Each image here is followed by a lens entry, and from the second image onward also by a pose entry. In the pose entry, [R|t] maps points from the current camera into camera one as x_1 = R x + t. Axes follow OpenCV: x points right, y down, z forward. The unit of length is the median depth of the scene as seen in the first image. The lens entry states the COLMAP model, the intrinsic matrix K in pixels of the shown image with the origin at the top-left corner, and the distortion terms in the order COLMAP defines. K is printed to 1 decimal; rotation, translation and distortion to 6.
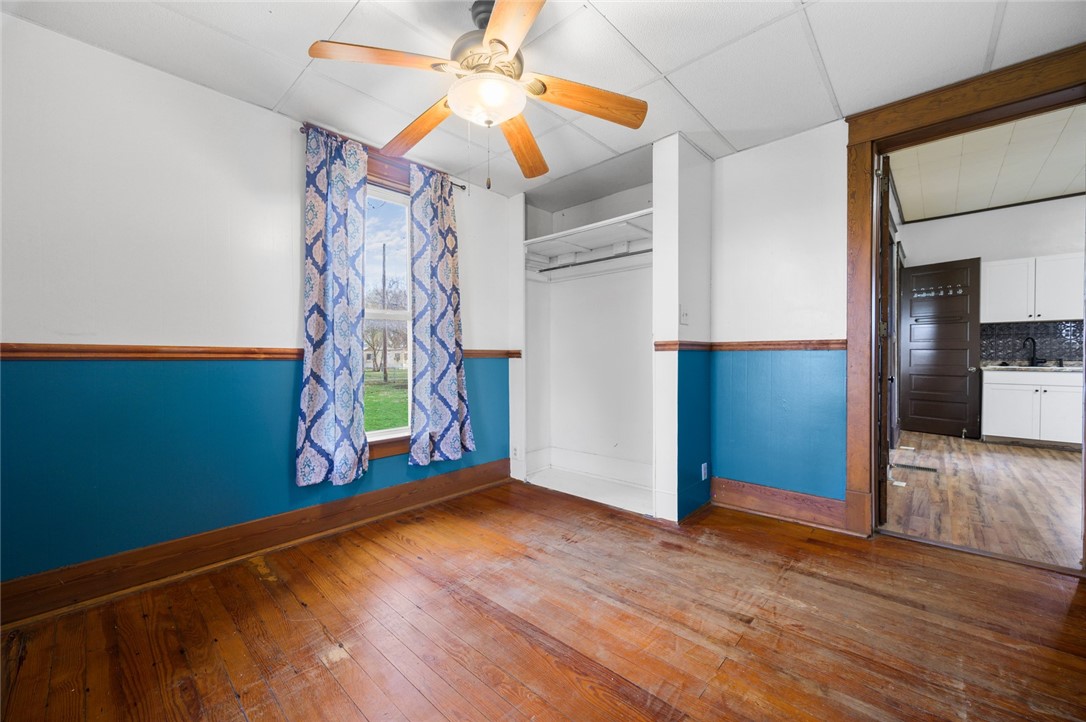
lens RADIAL K [[429.8, 0, 546.1], [0, 429.8, 359.9], [0, 0, 1]] dist [-0.001777, -0.000195]
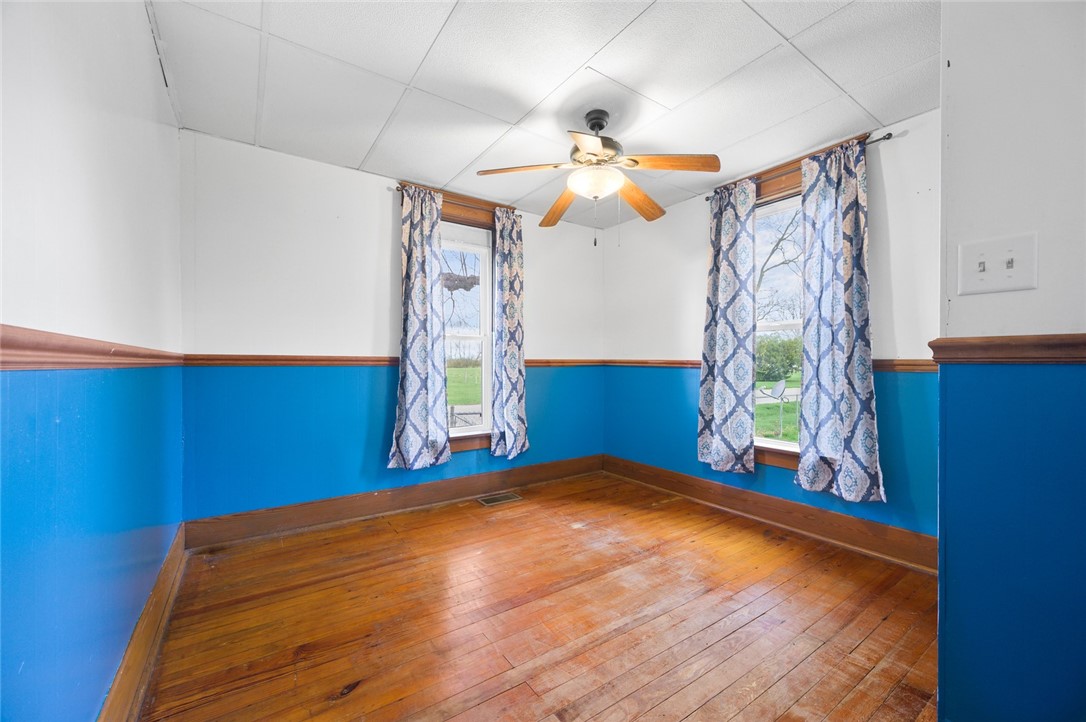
lens RADIAL K [[429.8, 0, 538.2], [0, 429.8, 363.5], [0, 0, 1]] dist [-0.001777, -0.000195]
pose [[-0.226998, 0.006208, -0.973875, 0.876100], [-0.015613, 0.999828, 0.010013, -0.021636], [0.973770, 0.017478, -0.226862, 0.803877]]
